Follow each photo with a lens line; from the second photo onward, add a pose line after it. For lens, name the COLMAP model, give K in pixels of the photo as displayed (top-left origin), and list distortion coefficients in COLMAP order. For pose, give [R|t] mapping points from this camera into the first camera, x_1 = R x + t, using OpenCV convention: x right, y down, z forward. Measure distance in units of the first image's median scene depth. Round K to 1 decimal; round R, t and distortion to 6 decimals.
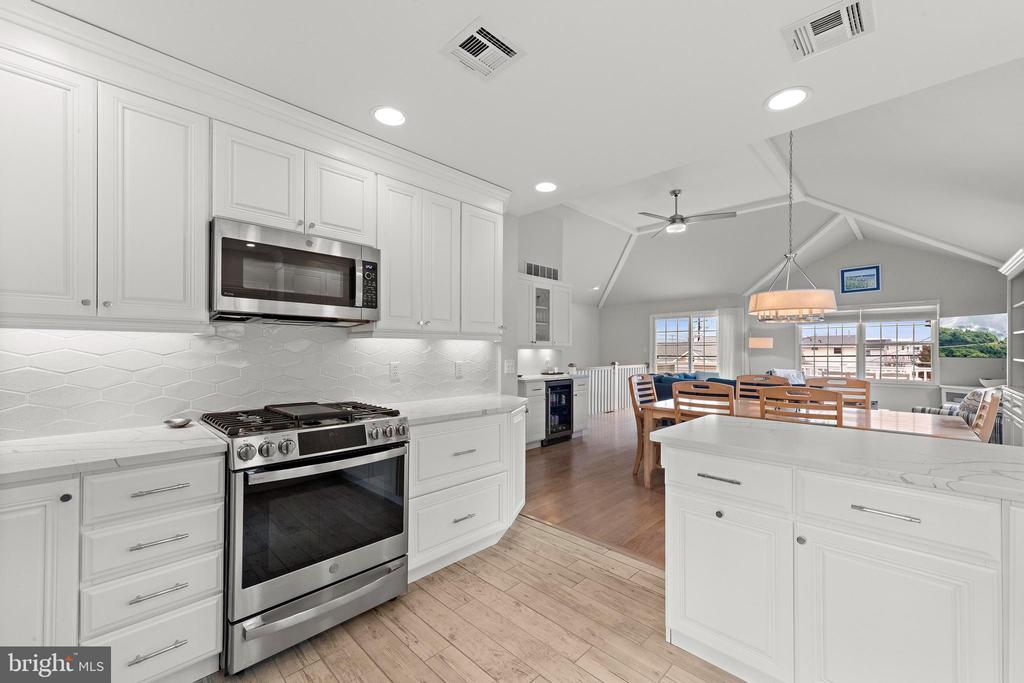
lens RADIAL K [[410.5, 0, 512.2], [0, 410.5, 350.6], [0, 0, 1]] dist [0.002842, 0.000307]
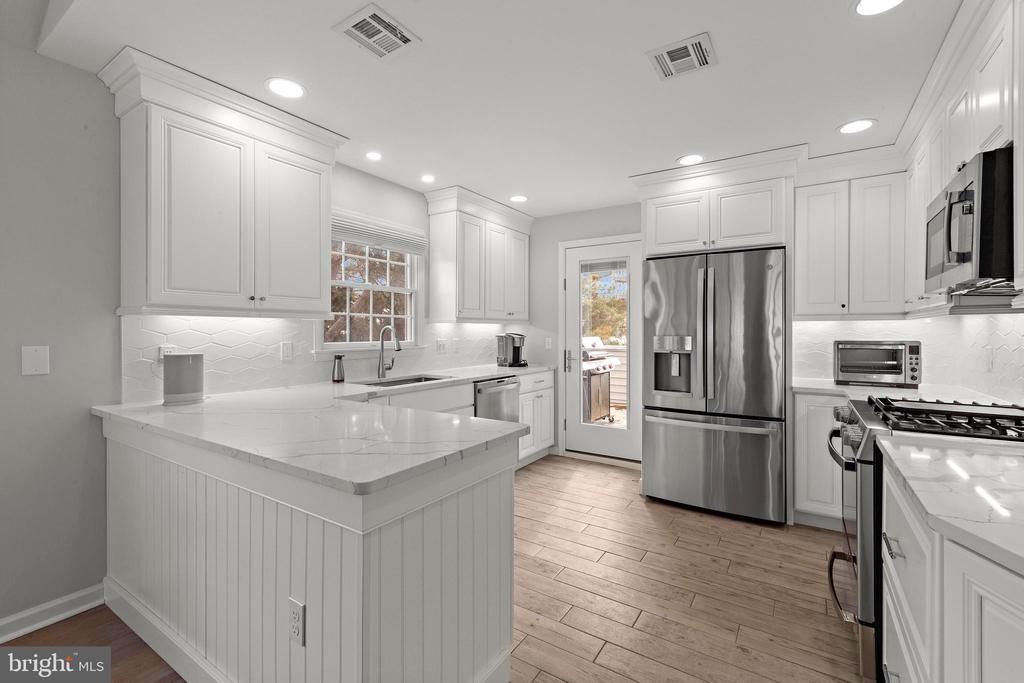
lens RADIAL K [[443.4, 0, 517.6], [0, 443.4, 330.8], [0, 0, 1]] dist [0.002599, 0.000093]
pose [[-0.979569, -0.004476, -0.201057, 0.181883], [-0.003640, 0.999983, -0.004531, 0.002086], [0.201074, -0.003706, -0.979569, 0.626969]]
